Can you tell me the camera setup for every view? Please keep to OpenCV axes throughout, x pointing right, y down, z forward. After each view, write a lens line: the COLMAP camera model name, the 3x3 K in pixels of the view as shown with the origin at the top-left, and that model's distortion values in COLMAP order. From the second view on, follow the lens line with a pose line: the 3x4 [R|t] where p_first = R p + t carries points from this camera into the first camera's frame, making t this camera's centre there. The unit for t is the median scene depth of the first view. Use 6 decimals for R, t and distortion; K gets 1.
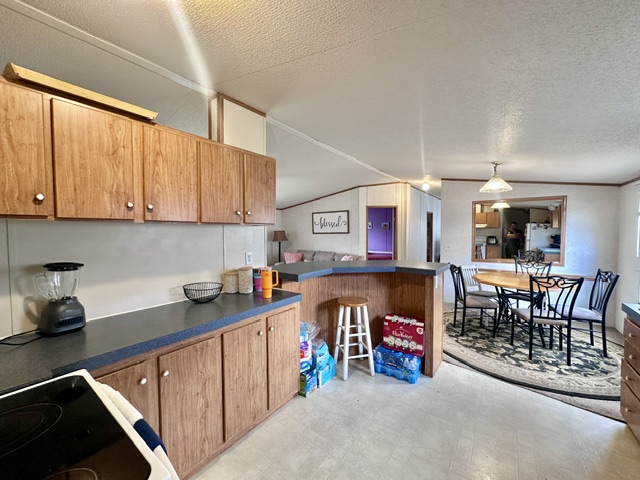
lens RADIAL K [[254.8, 0, 321.1], [0, 254.8, 240.5], [0, 0, 1]] dist [-0.001999, -0.000253]
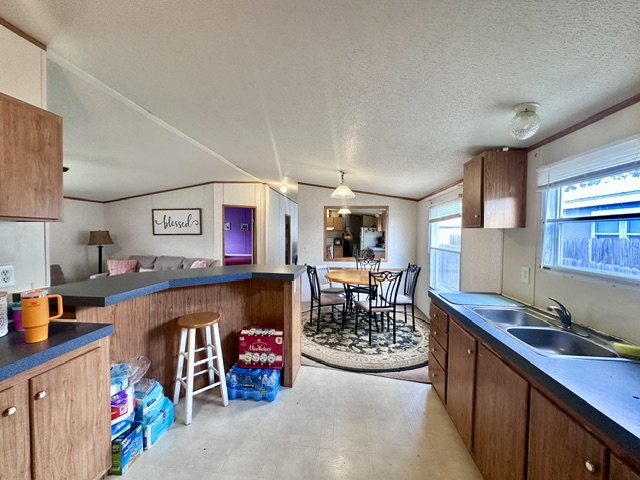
lens RADIAL K [[254.8, 0, 321.1], [0, 254.8, 240.5], [0, 0, 1]] dist [-0.001999, -0.000253]
pose [[0.861484, -0.006366, 0.507745, 0.046263], [0.009801, 0.999944, -0.004092, -0.002715], [-0.507690, 0.008502, 0.861498, 0.107040]]
